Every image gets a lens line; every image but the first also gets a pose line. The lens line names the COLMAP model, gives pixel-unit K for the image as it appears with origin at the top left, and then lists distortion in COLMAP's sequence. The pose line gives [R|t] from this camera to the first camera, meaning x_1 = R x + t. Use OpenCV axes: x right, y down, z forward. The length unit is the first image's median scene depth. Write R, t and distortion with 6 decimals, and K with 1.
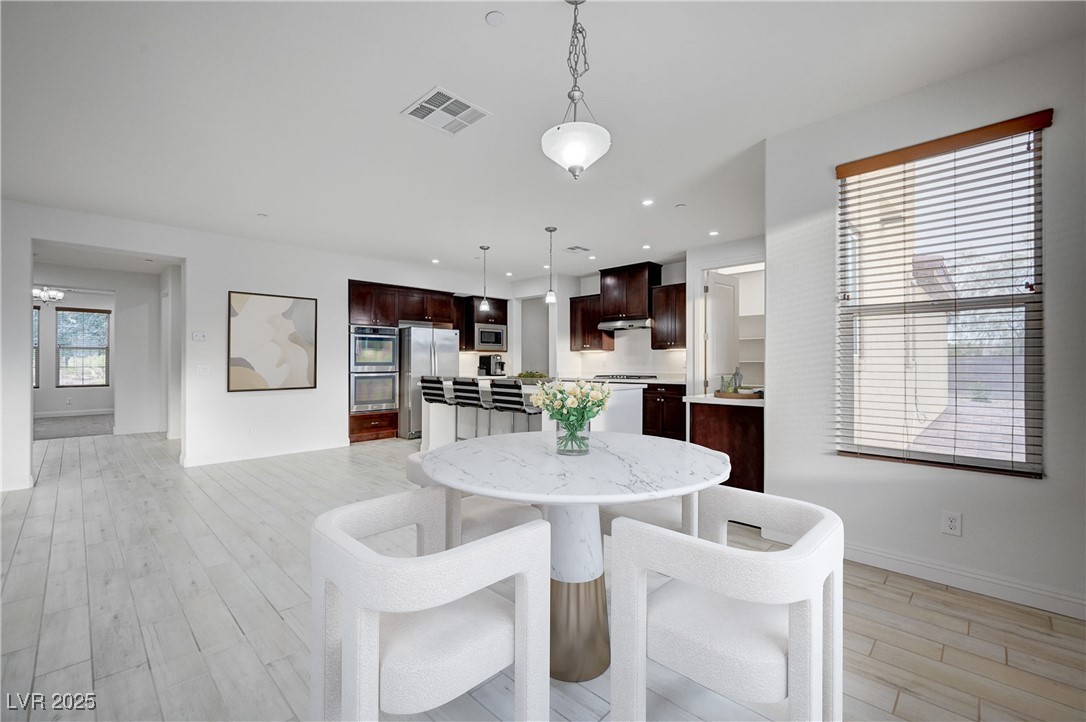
lens RADIAL K [[456.4, 0, 543.0], [0, 456.4, 361.0], [0, 0, 1]] dist [0.000833, 0.000069]
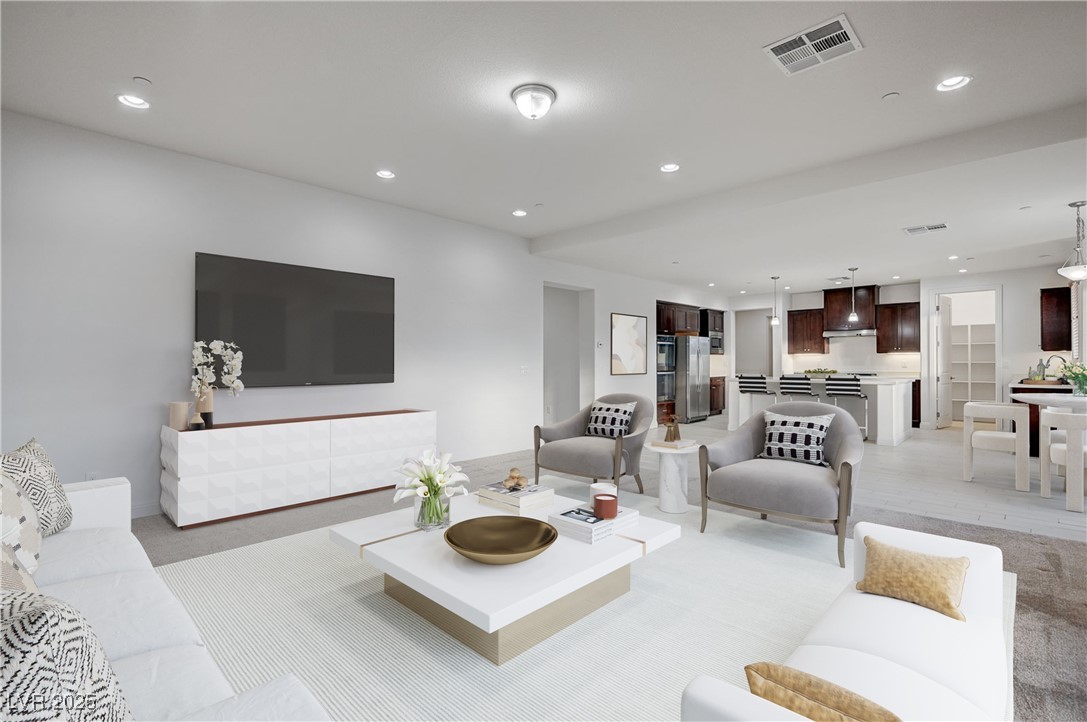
lens RADIAL K [[503.2, 0, 543.5], [0, 503.2, 361.0], [0, 0, 1]] dist [-0.001923, -0.000232]
pose [[0.999996, -0.002060, 0.001857, -0.695805], [0.002064, 0.999995, -0.002344, -0.001811], [-0.001852, 0.002348, 0.999996, -0.406457]]
